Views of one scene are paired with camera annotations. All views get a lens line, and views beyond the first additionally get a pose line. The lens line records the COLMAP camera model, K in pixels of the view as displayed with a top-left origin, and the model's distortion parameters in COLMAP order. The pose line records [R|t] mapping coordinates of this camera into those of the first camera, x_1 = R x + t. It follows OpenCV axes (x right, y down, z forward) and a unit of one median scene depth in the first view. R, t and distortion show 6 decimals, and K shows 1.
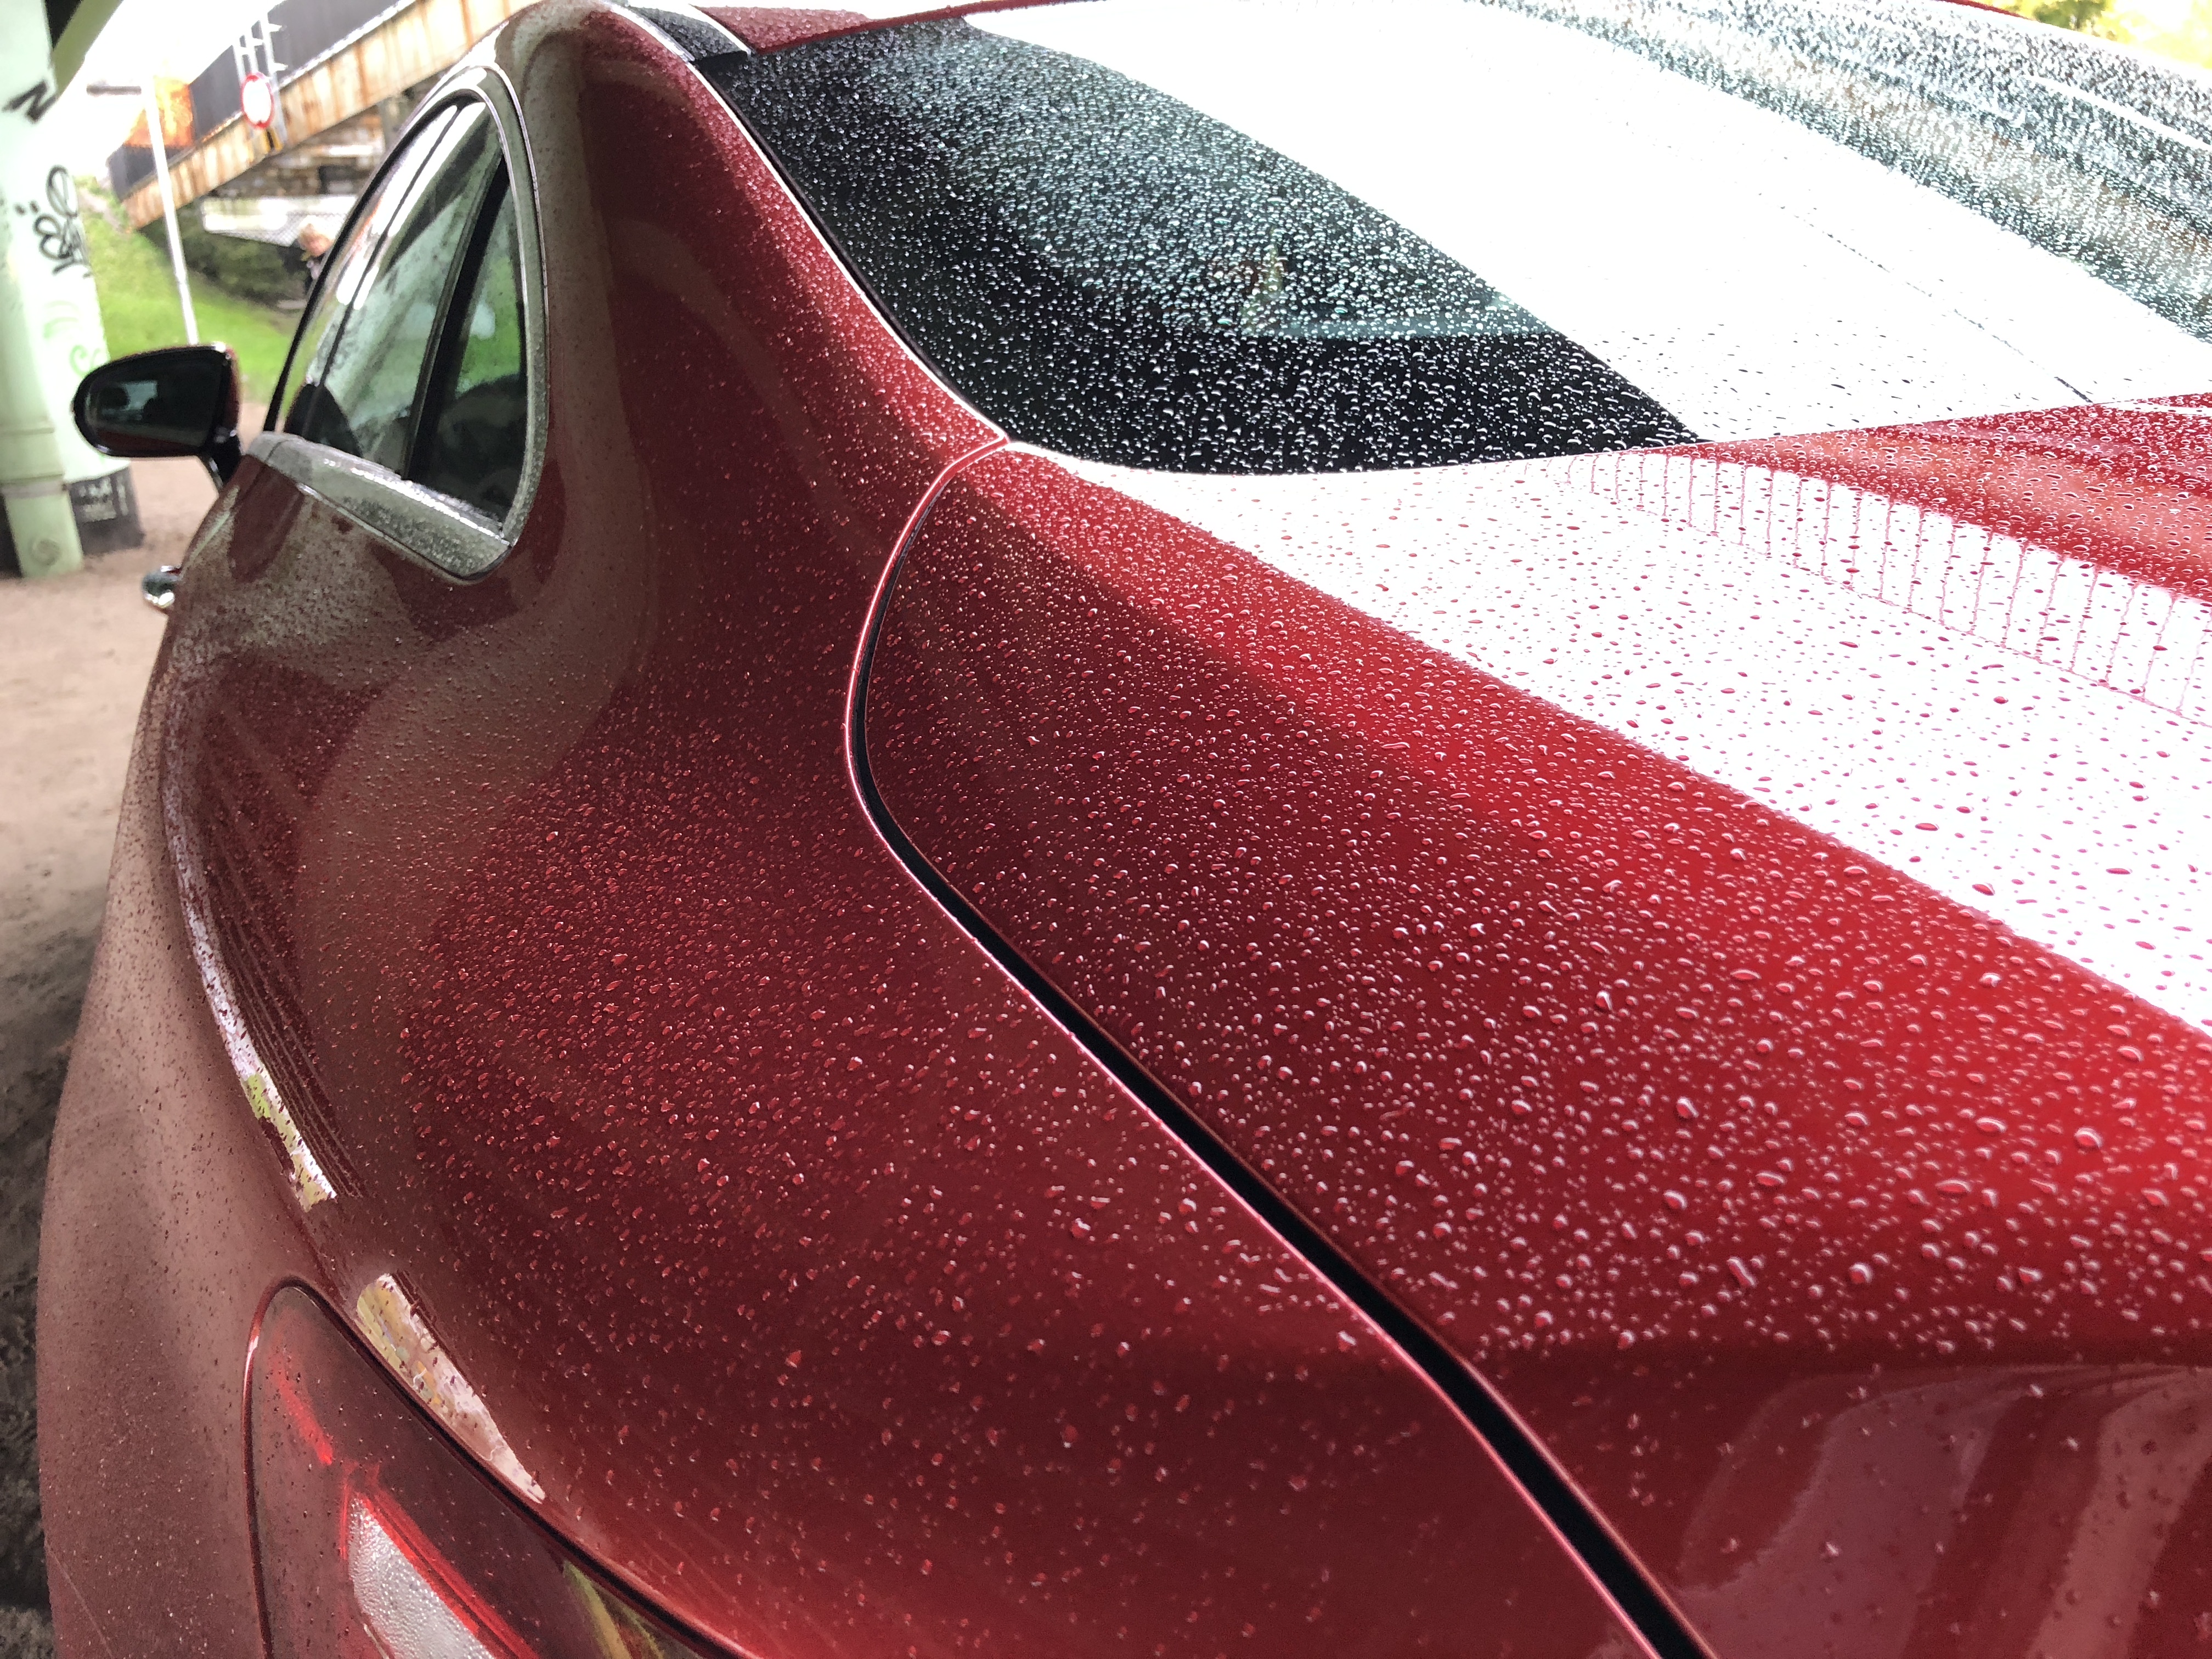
lens RADIAL K [[1831.4, 0, 1098.2], [0, 1831.4, 820.4], [0, 0, 1]] dist [0.029895, -0.018844]
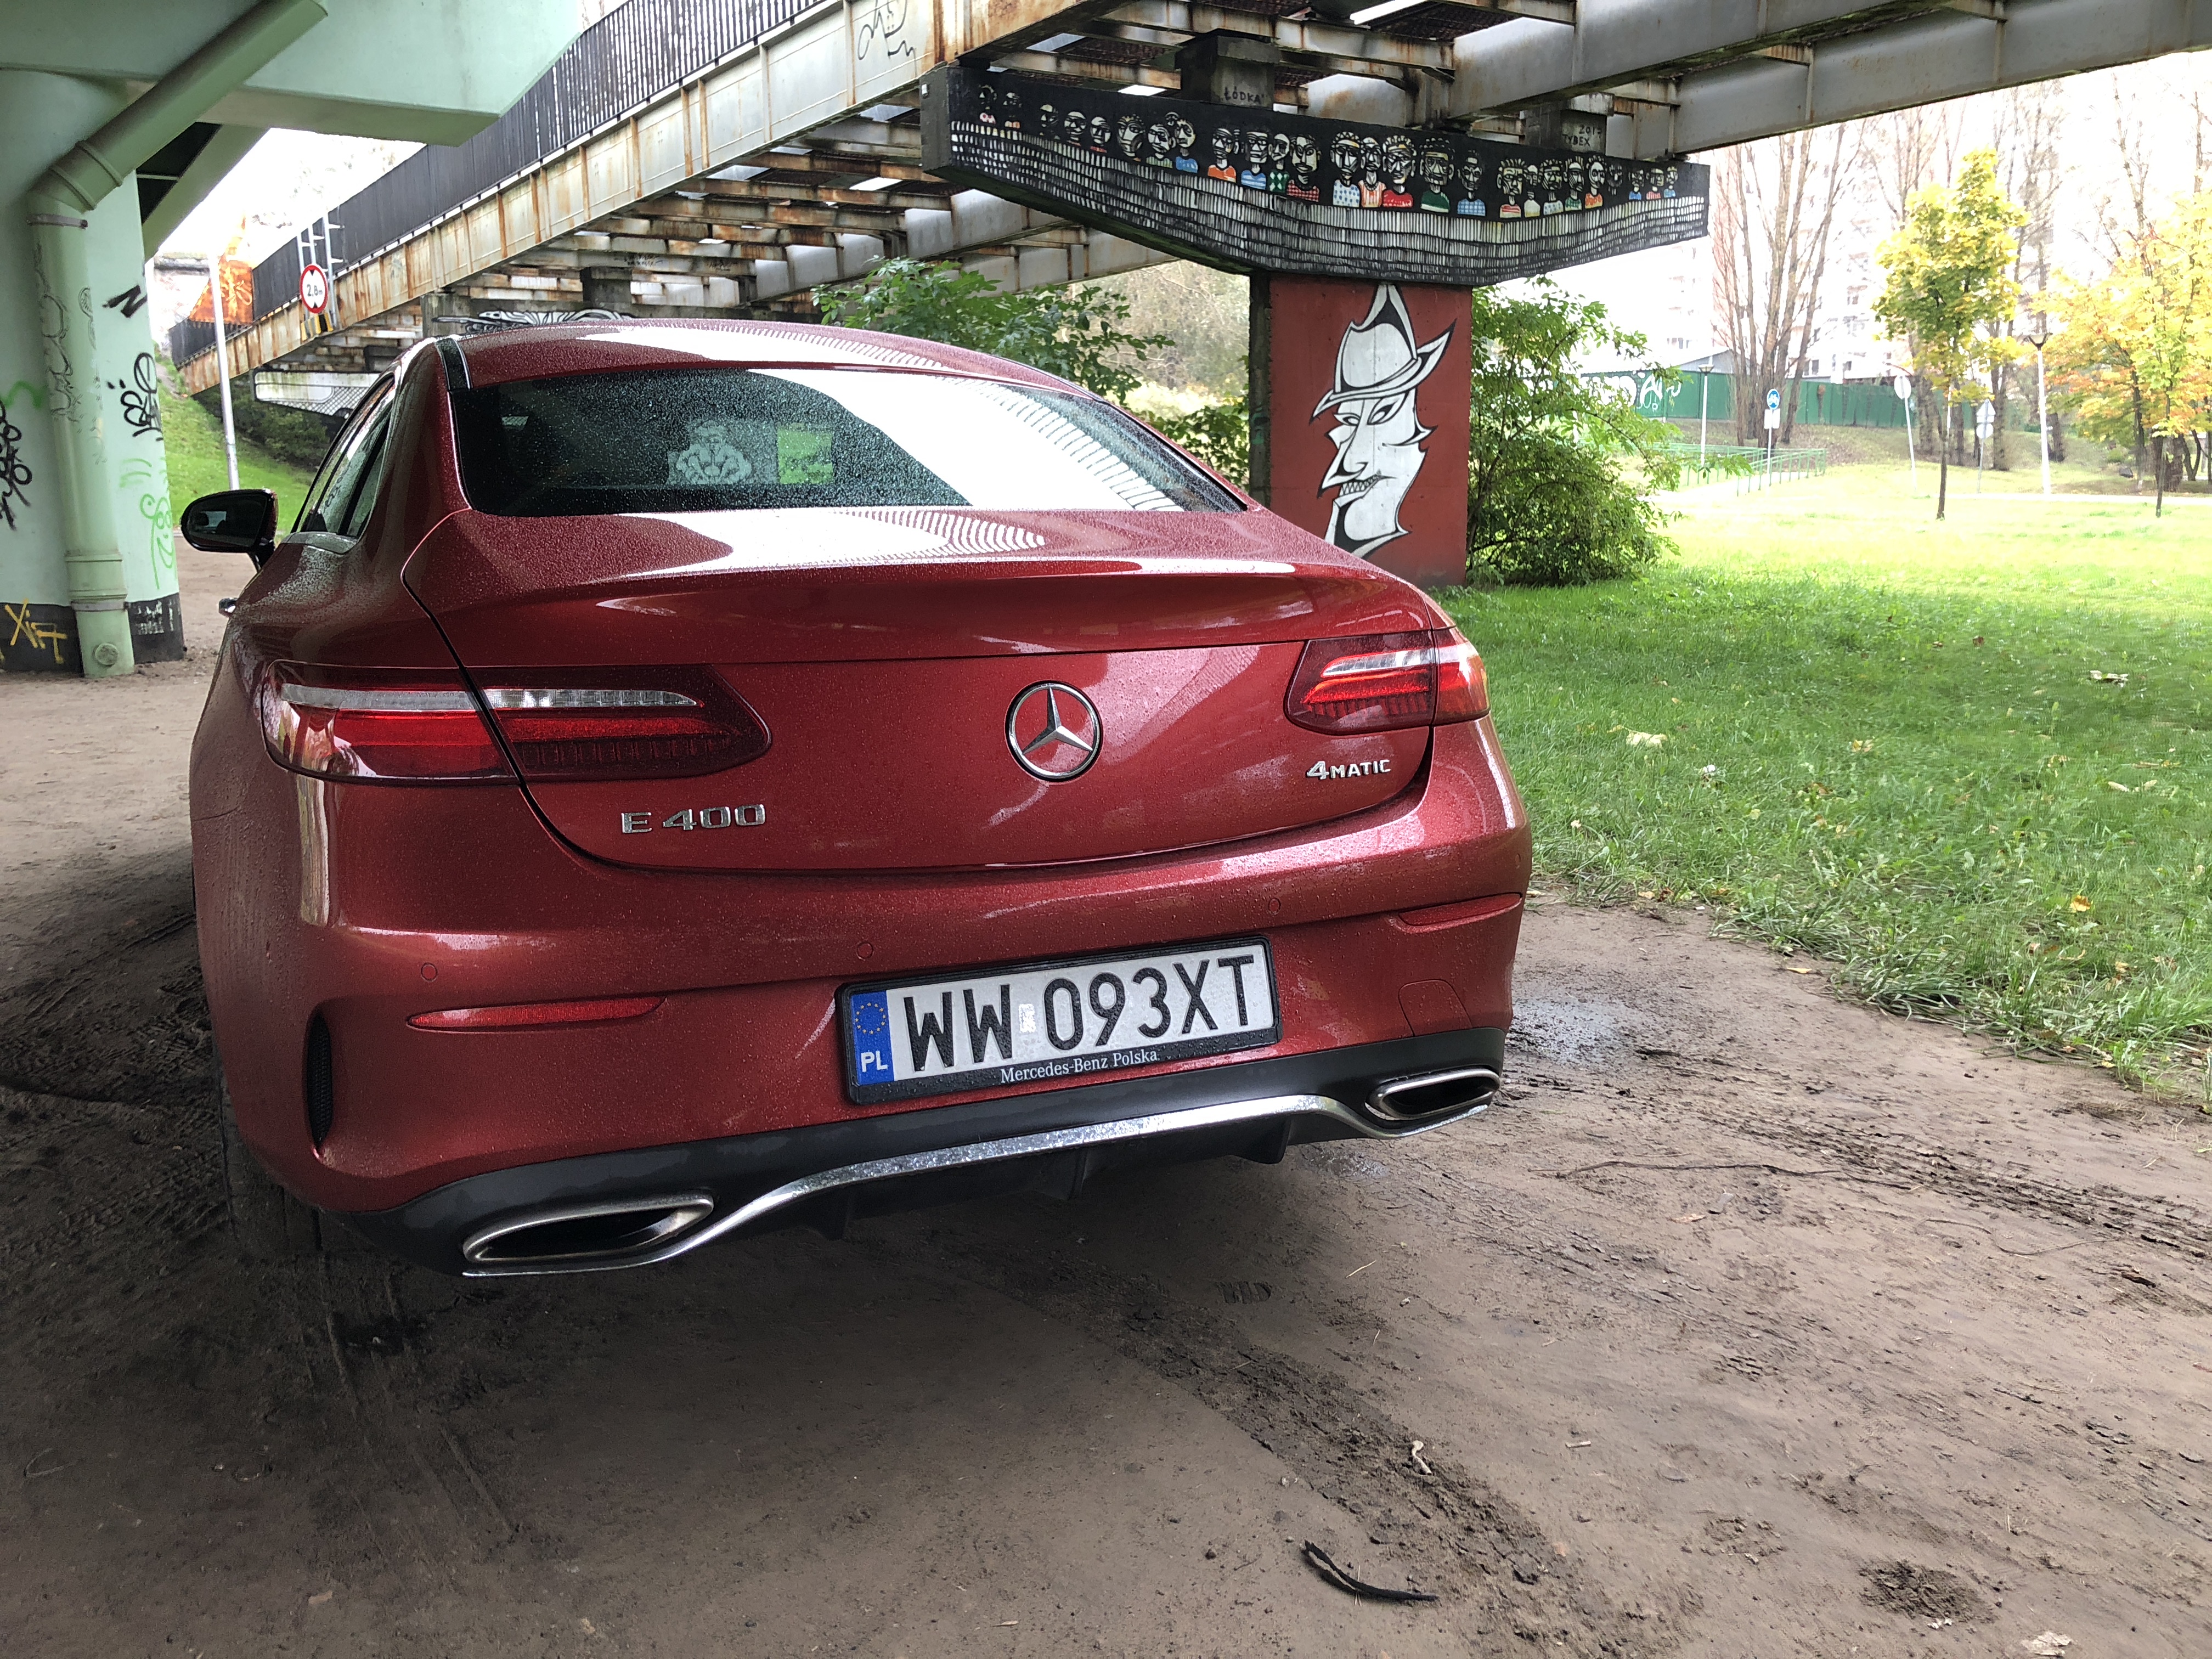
lens RADIAL K [[1831.4, 0, 1098.2], [0, 1831.4, 820.4], [0, 0, 1]] dist [0.029895, -0.018844]
pose [[0.999114, 0.041957, -0.003286, 0.093319], [-0.042074, 0.993971, -0.101253, 0.056264], [-0.000983, 0.101302, 0.994855, -0.200419]]
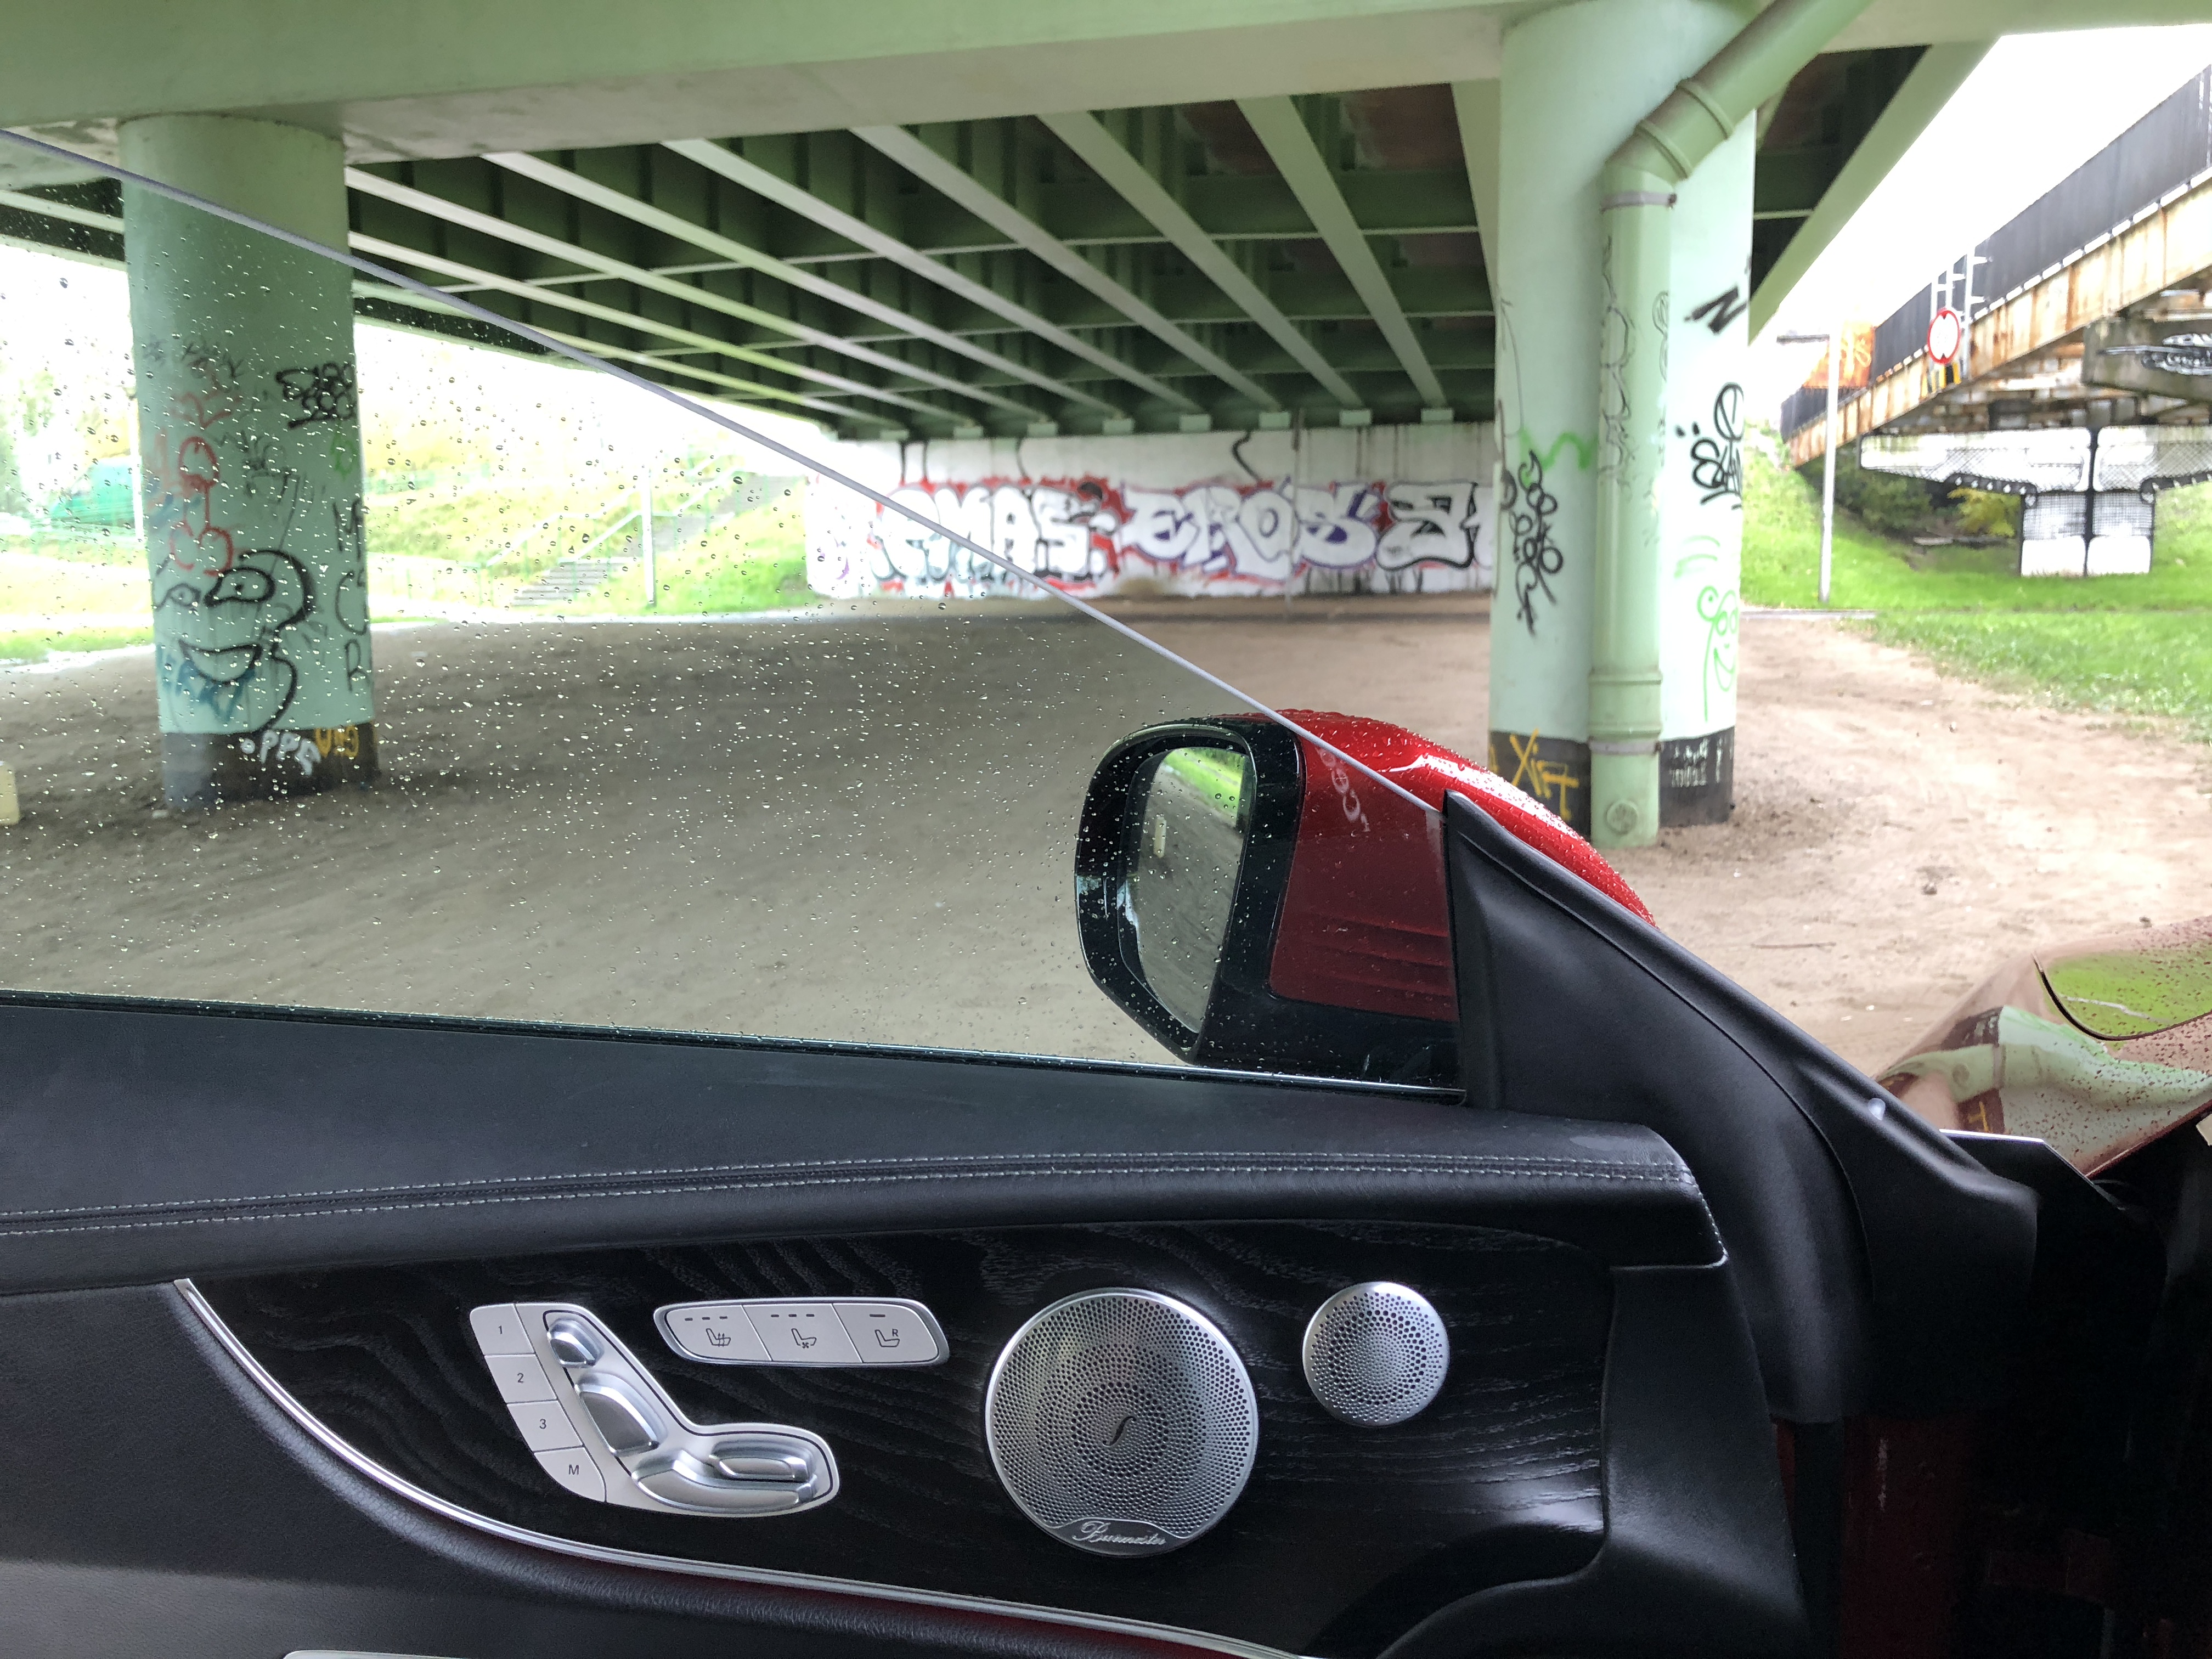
lens RADIAL K [[1826.3, 0, 1097.3], [0, 1826.3, 817.5], [0, 0, 1]] dist [0.001030, 0.017325]
pose [[0.683677, 0.136800, -0.716849, -0.126251], [-0.223005, 0.974451, -0.026726, -0.067617], [0.694878, 0.178133, 0.696716, 0.235252]]
